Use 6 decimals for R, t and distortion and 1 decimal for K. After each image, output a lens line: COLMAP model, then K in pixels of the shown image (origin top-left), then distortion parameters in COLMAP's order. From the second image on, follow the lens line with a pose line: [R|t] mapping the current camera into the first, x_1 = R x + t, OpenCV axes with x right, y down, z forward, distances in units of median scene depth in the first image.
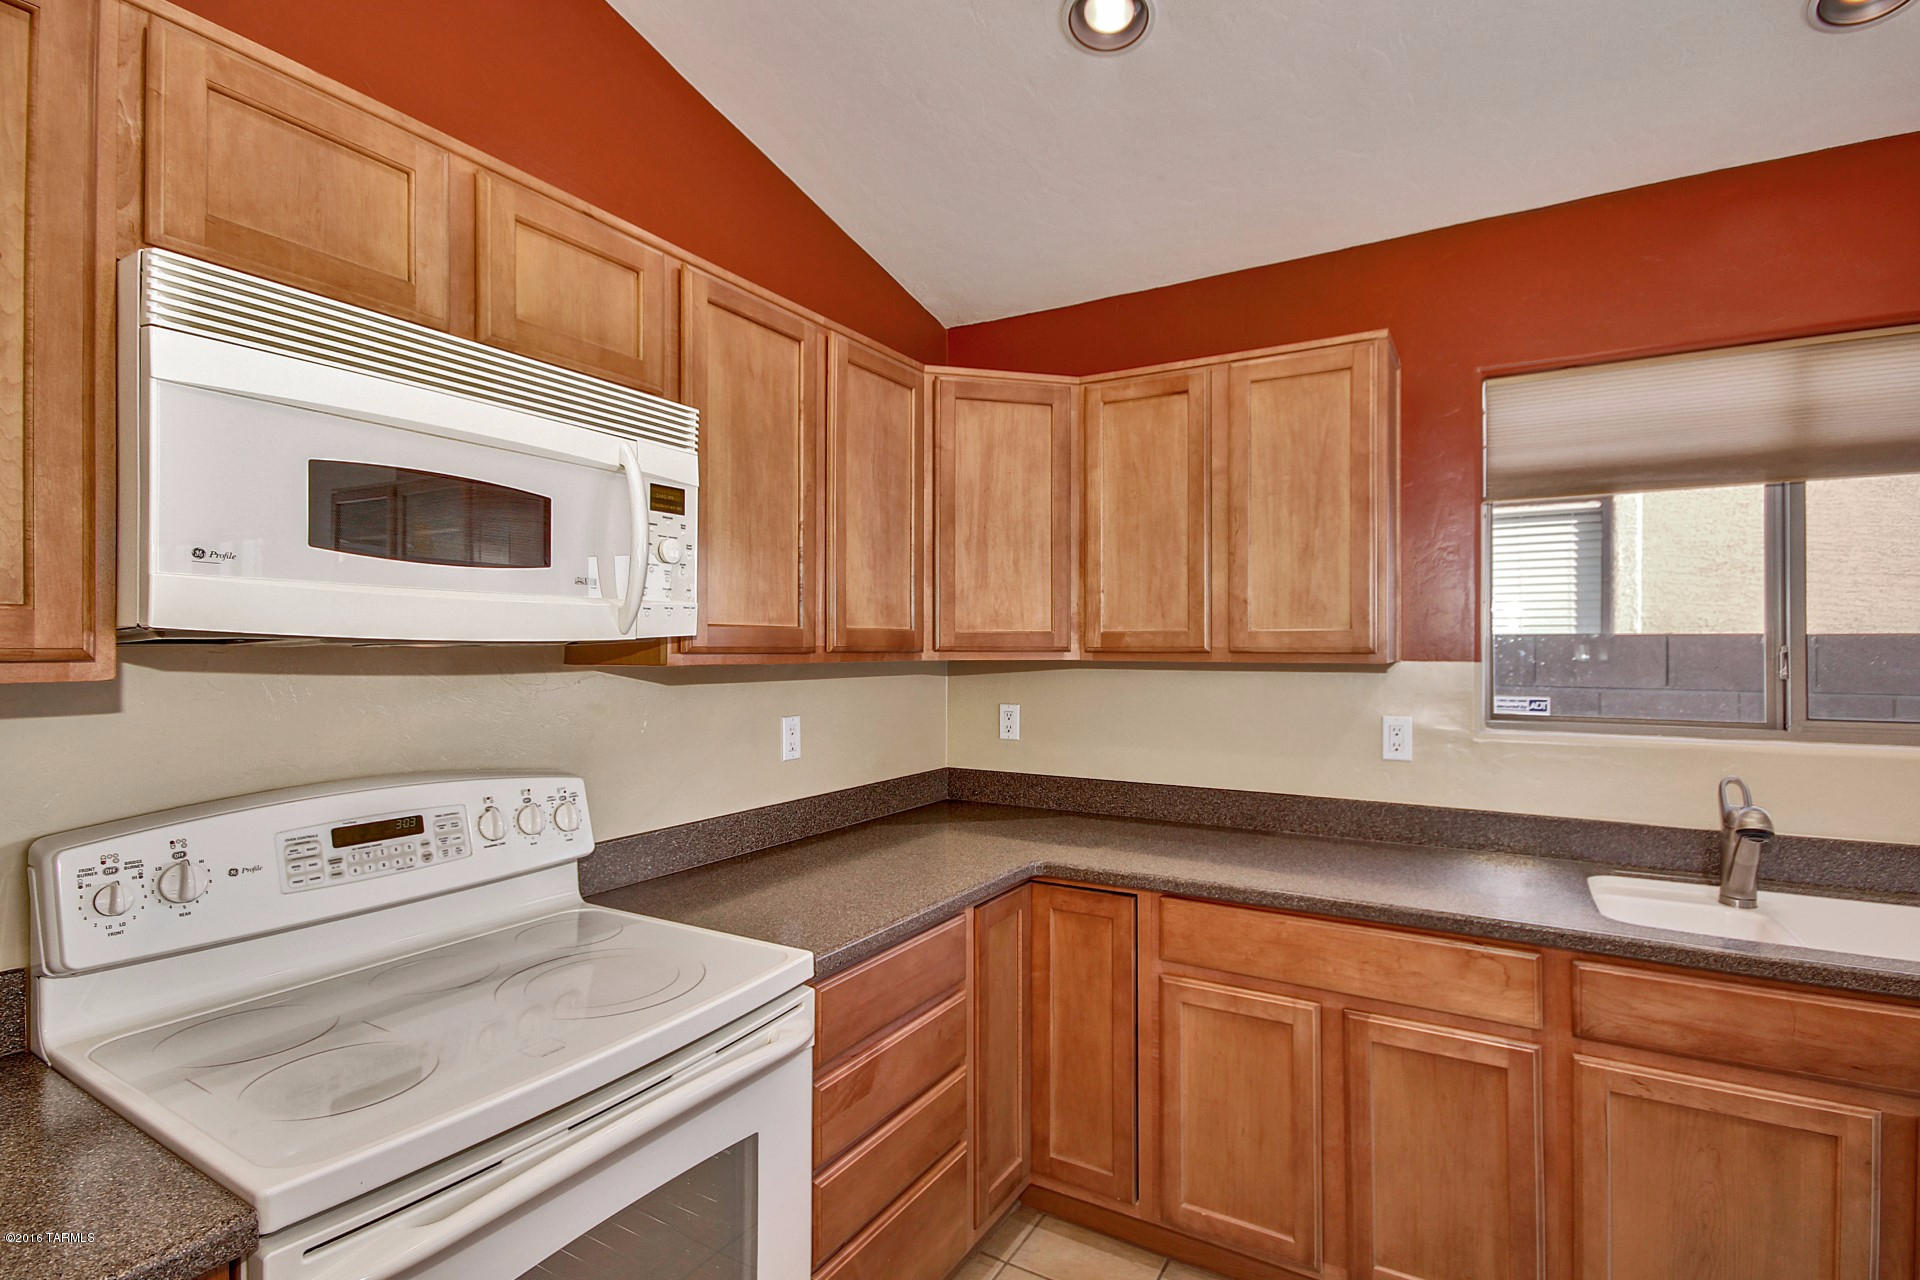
lens RADIAL K [[905.9, 0, 960.0], [0, 905.9, 640.0], [0, 0, 1]] dist [-0.001634, -0.001438]
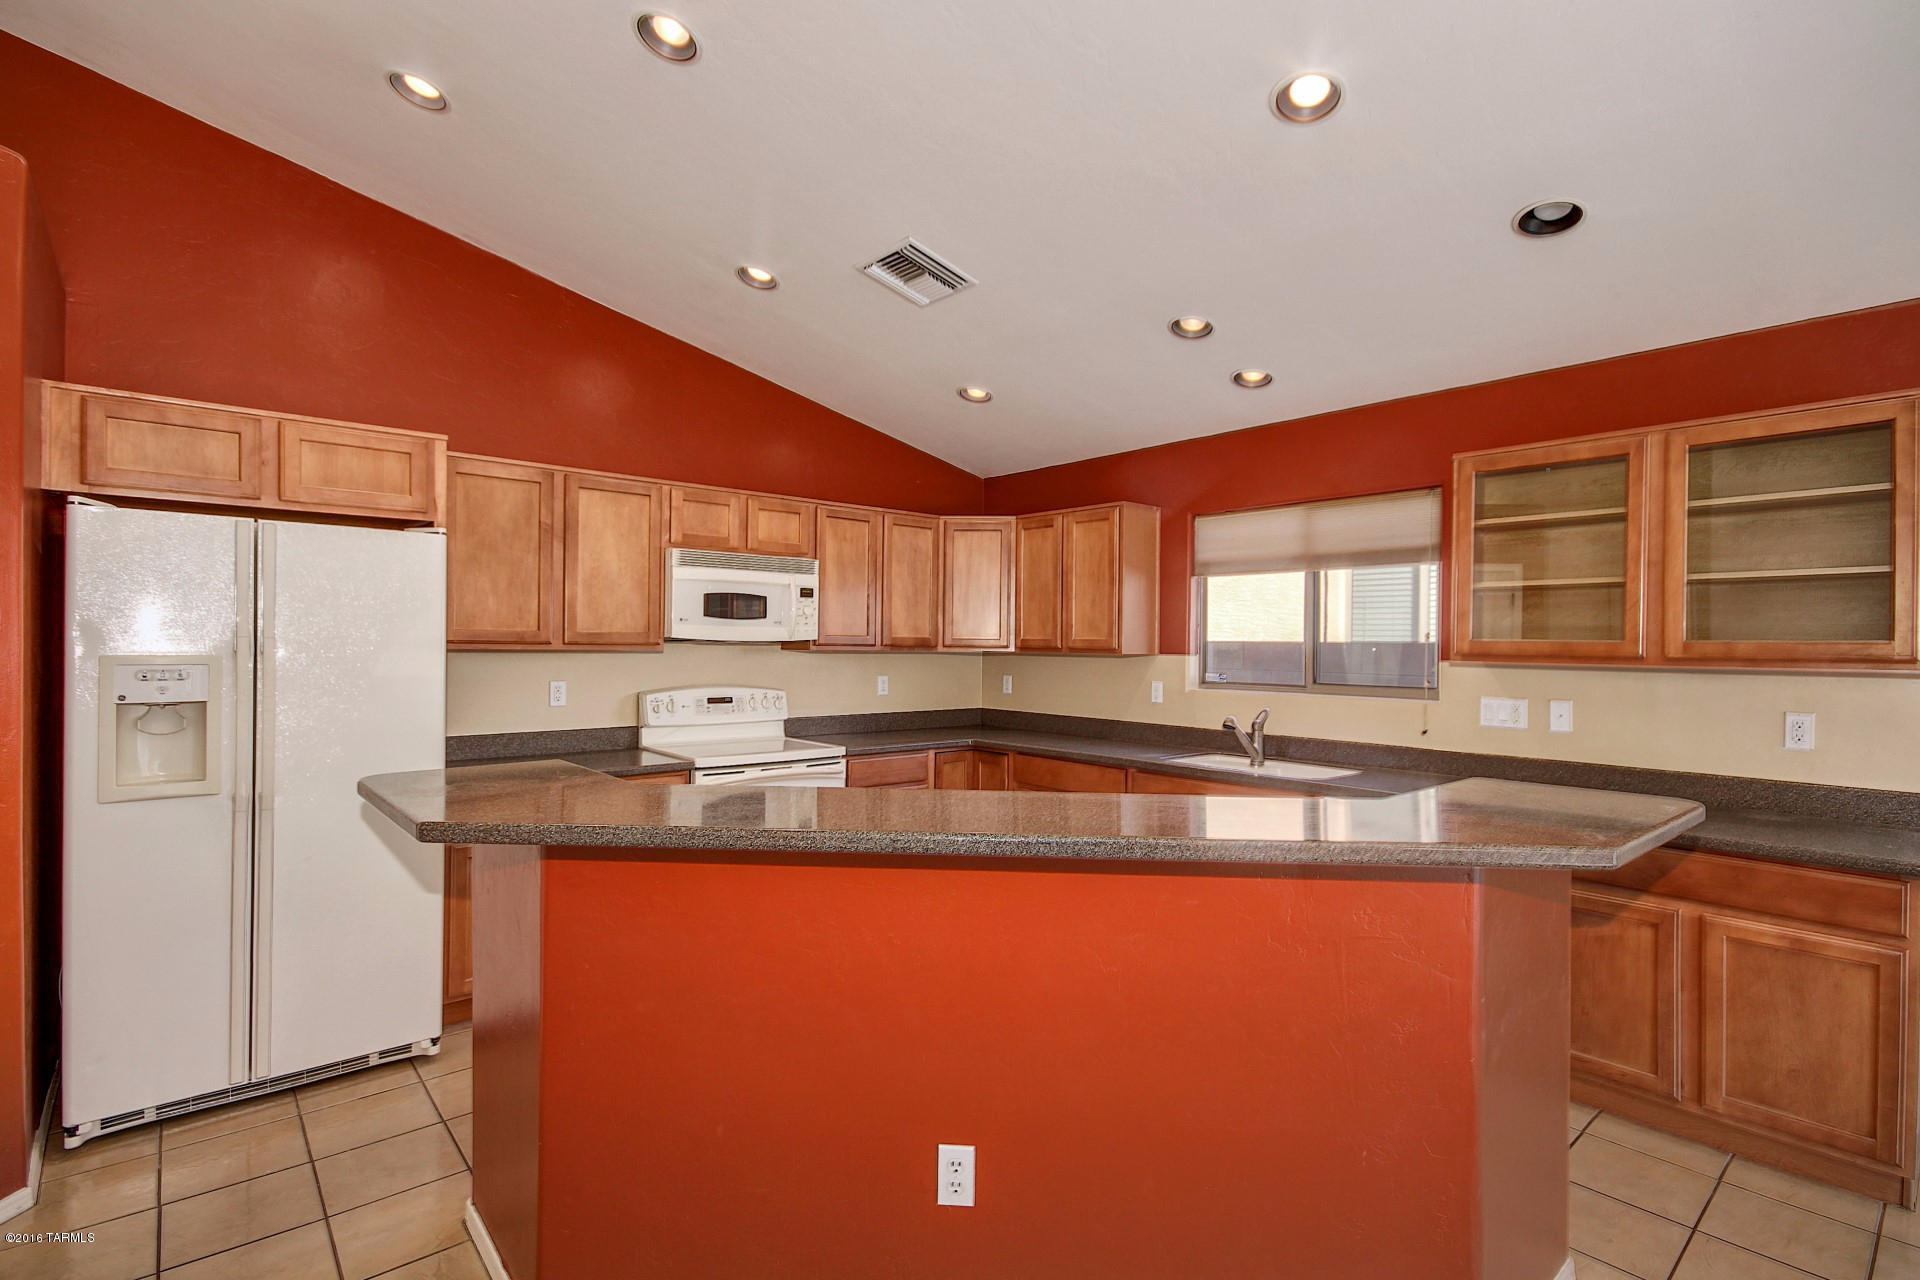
lens RADIAL K [[893.2, 0, 963.8], [0, 893.2, 642.0], [0, 0, 1]] dist [-0.002837, -0.000391]
pose [[0.950547, 0.008785, -0.310457, 0.789981], [-0.008232, 0.999961, 0.003091, -0.008013], [0.310472, -0.000383, 0.950582, -1.184597]]
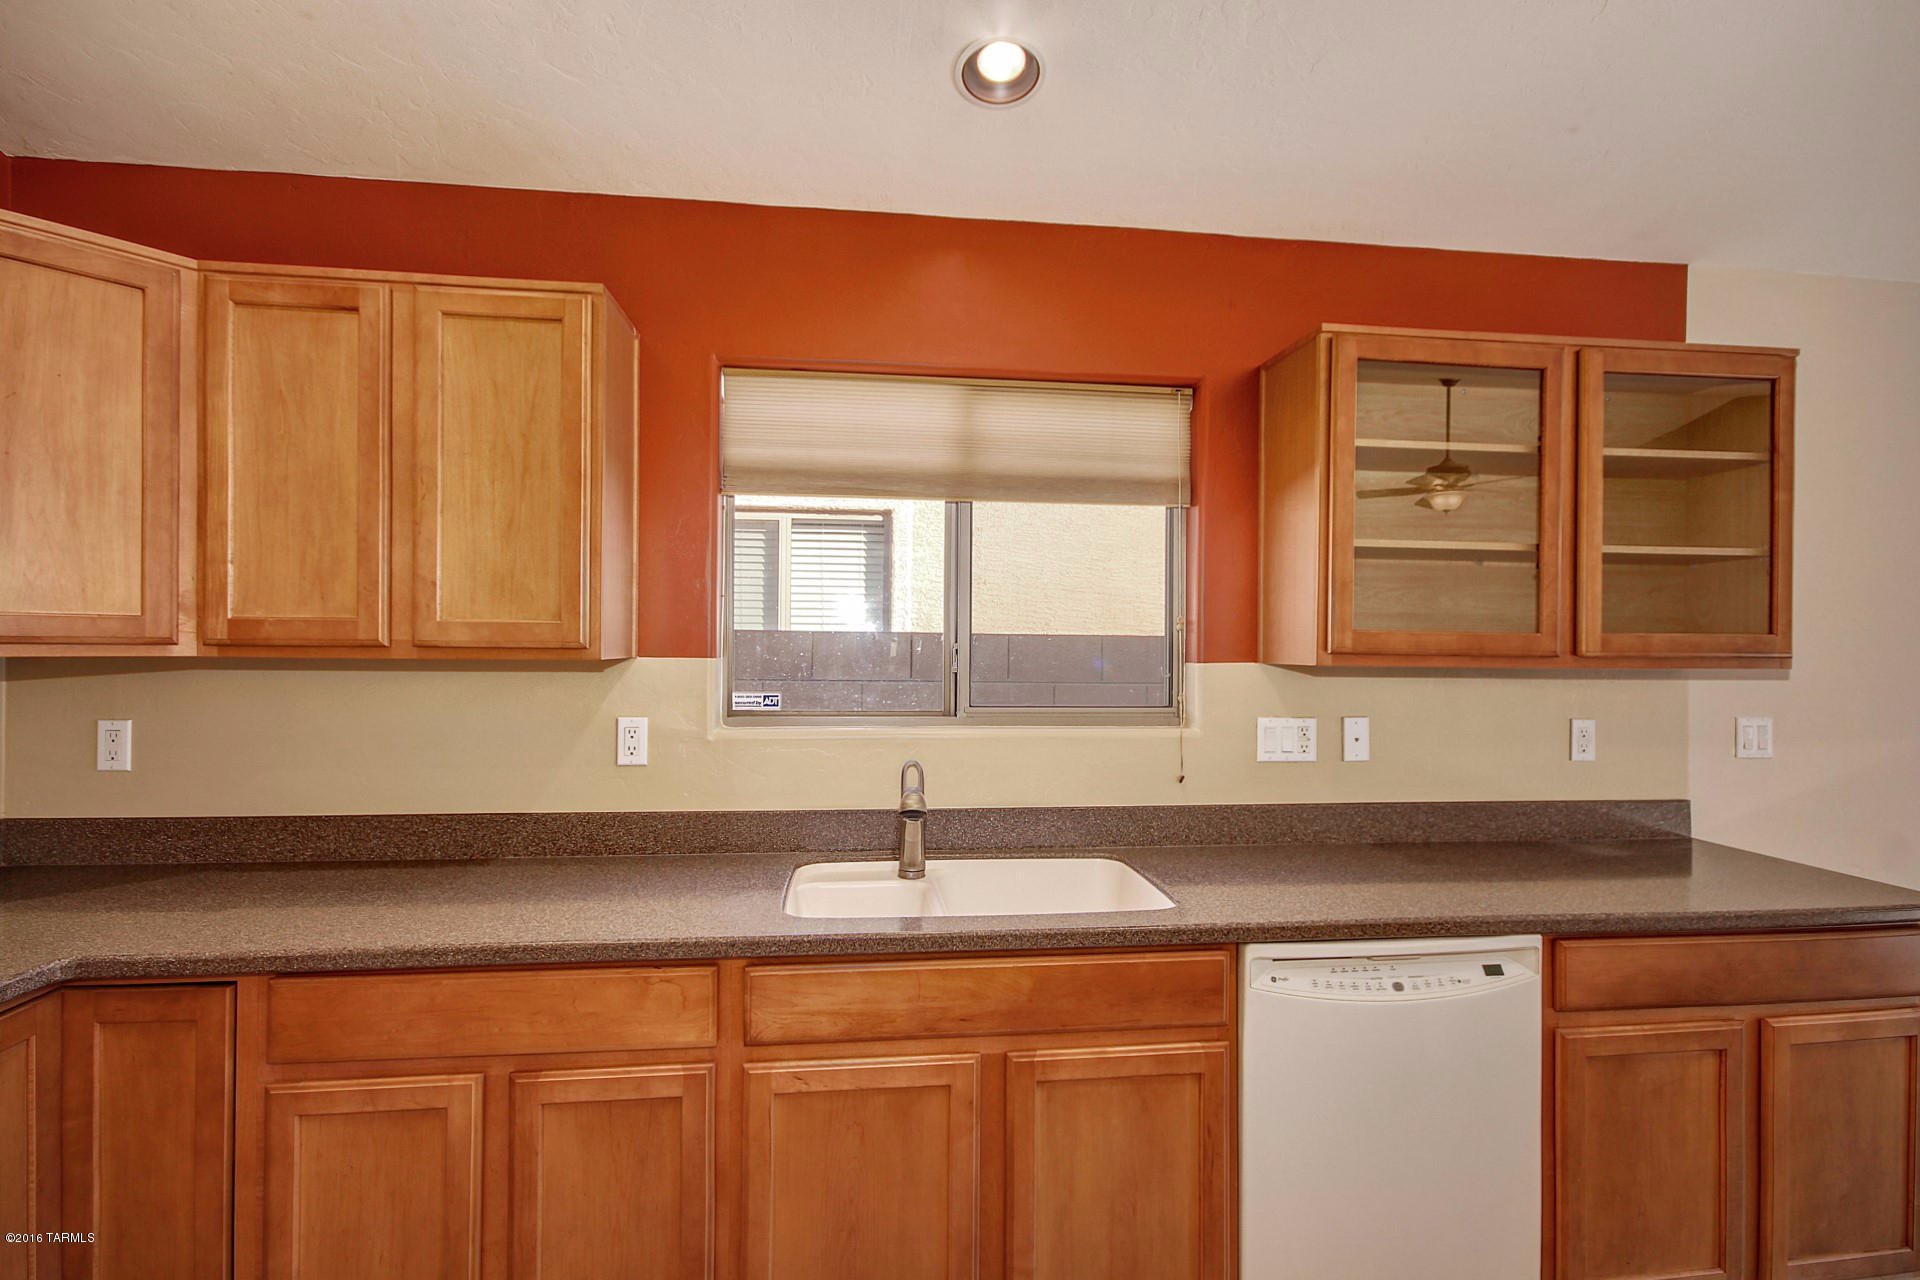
lens RADIAL K [[906.0, 0, 961.3], [0, 906.0, 644.3], [0, 0, 1]] dist [-0.002459, -0.000479]
pose [[0.795248, 0.006392, 0.606250, 0.216926], [-0.012618, 0.999902, 0.006009, 0.000767], [-0.606152, -0.012429, 0.795251, 0.076934]]
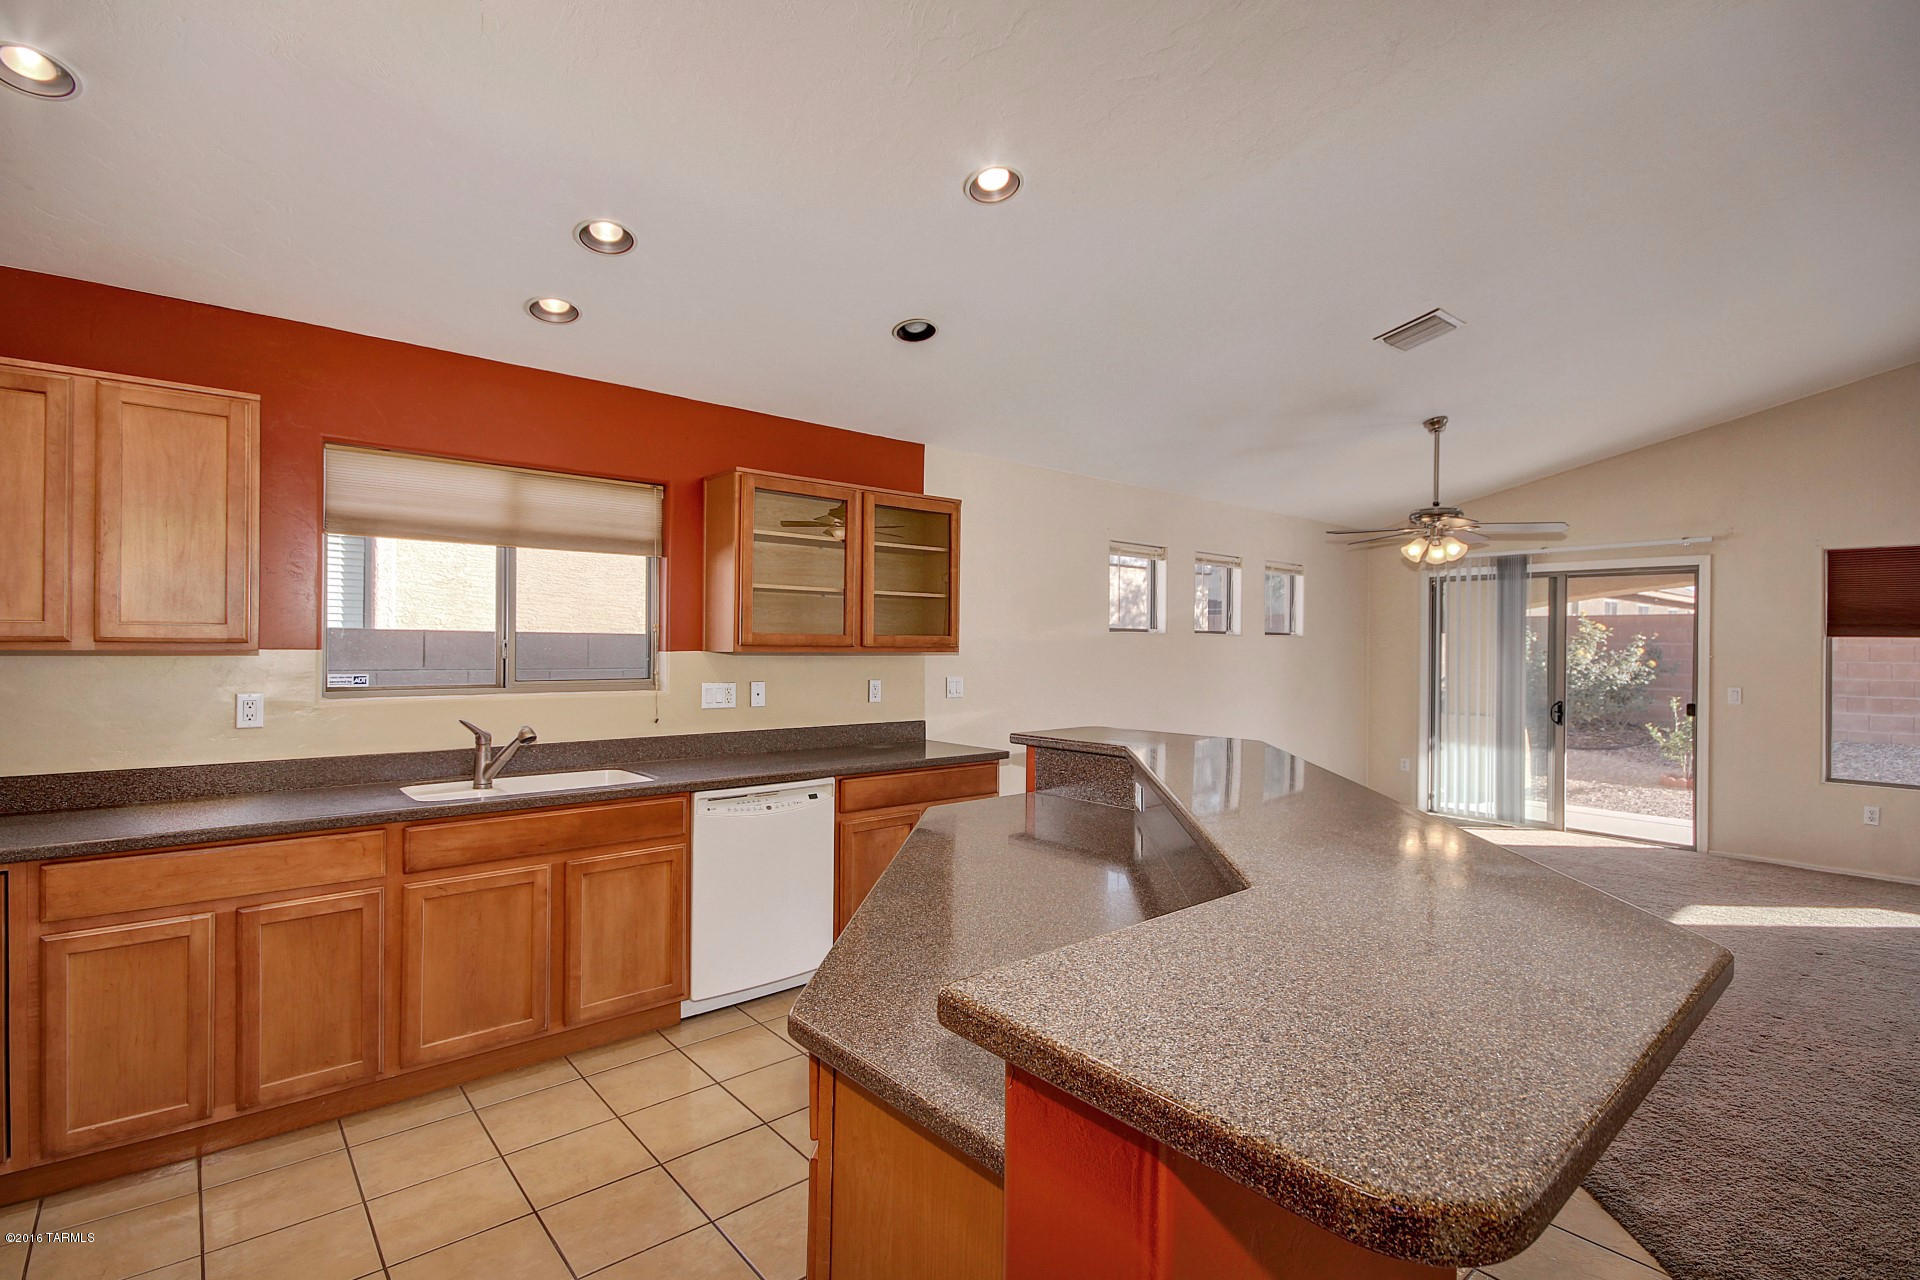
lens RADIAL K [[893.2, 0, 963.8], [0, 893.2, 642.0], [0, 0, 1]] dist [-0.002837, -0.000391]
pose [[0.318526, 0.004104, 0.947905, -0.431437], [-0.015014, 0.999887, 0.000716, -0.002802], [-0.947795, -0.014460, 0.318551, -0.384488]]
